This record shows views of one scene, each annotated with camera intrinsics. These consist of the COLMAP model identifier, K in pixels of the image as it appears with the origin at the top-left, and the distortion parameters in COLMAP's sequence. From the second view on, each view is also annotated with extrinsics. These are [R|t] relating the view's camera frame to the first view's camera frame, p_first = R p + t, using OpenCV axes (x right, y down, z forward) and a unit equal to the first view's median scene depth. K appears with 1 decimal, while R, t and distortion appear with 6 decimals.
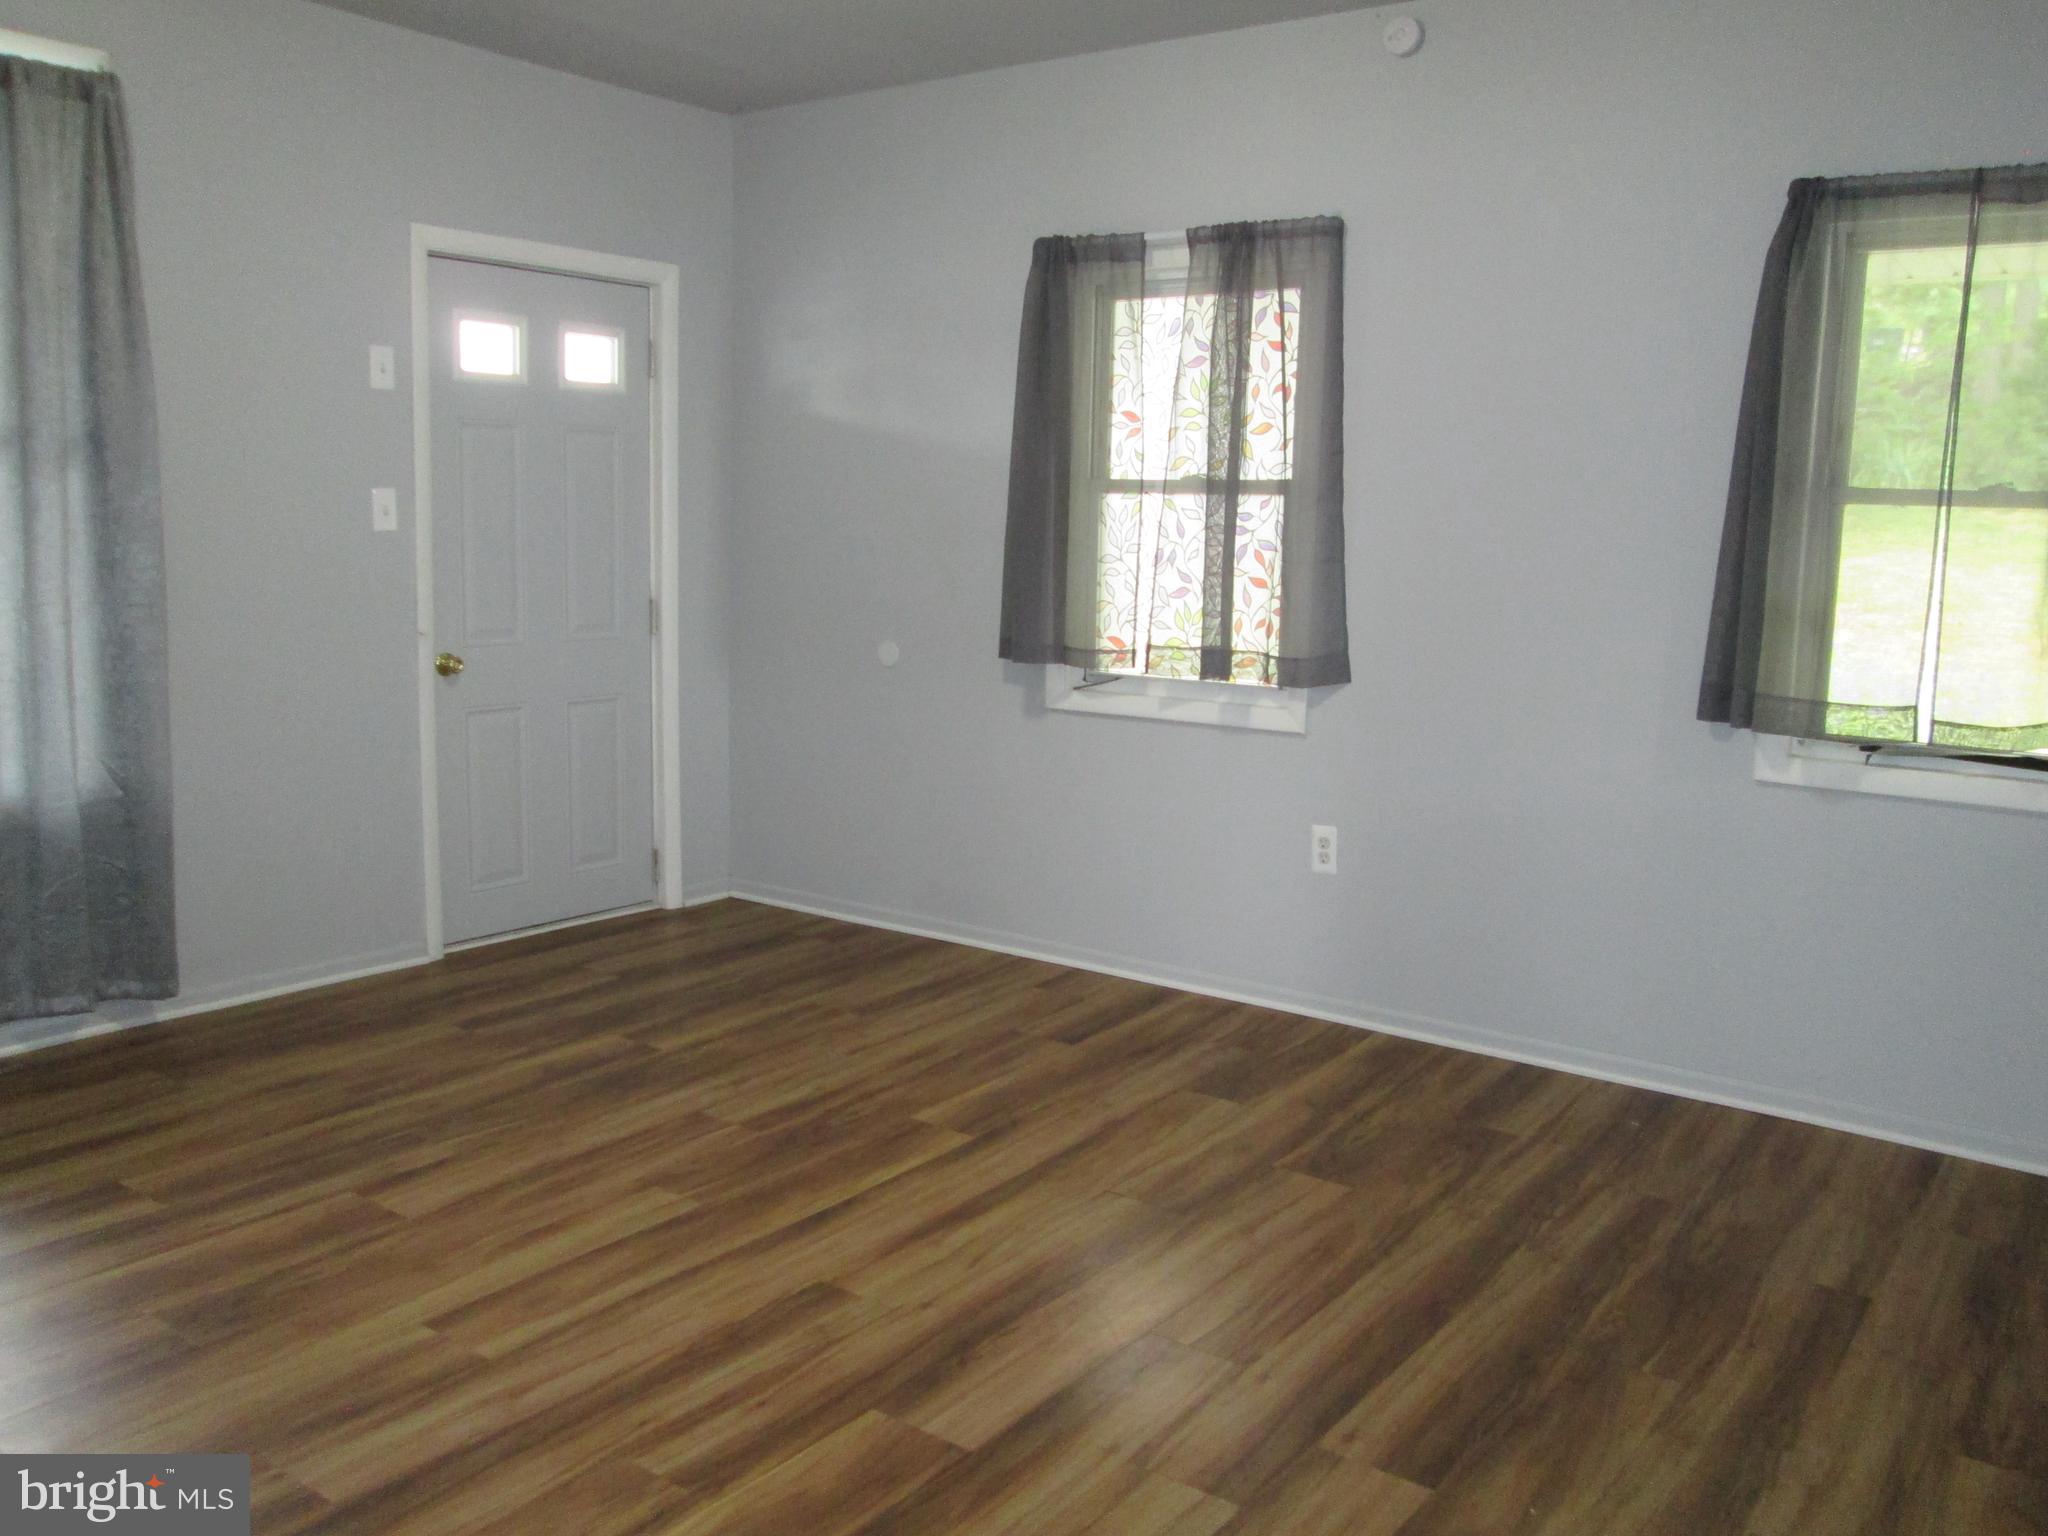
lens RADIAL K [[1727.2, 0, 1023.4], [0, 1727.2, 766.4], [0, 0, 1]] dist [0.006171, -0.004491]
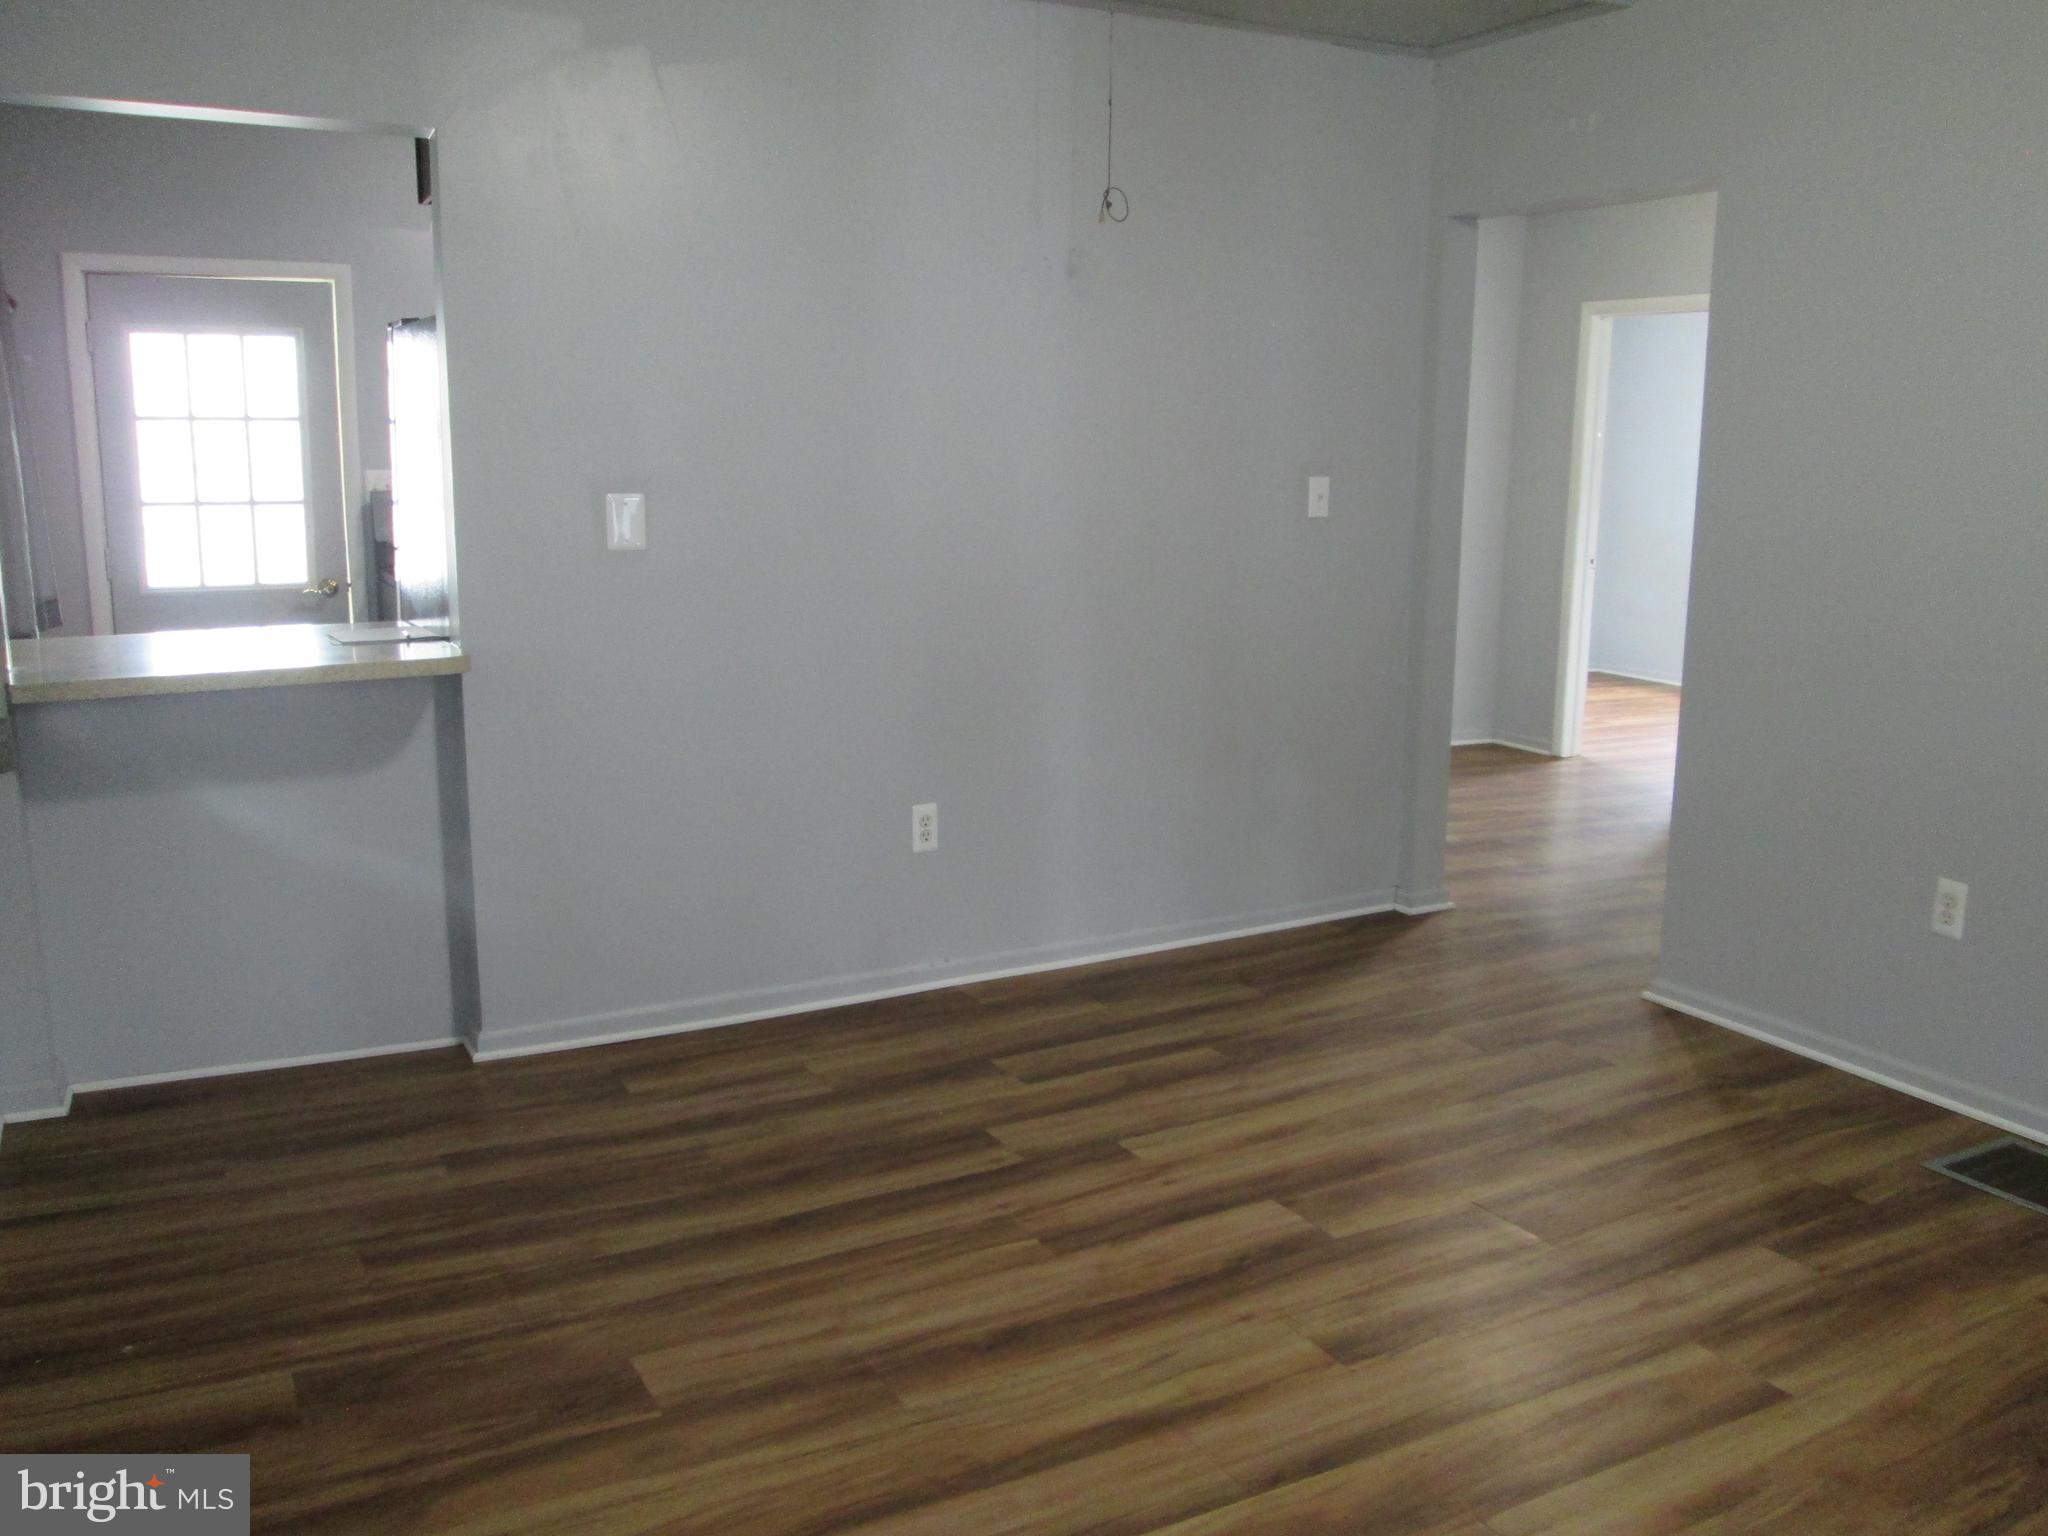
lens RADIAL K [[1727.2, 0, 1021.0], [0, 1727.2, 767.2], [0, 0, 1]] dist [0.006171, -0.004491]
pose [[-0.909095, -0.096845, 0.405177, -0.288311], [0.039041, 0.948517, 0.314311, -0.272617], [-0.414756, 0.301557, -0.858511, 1.699332]]
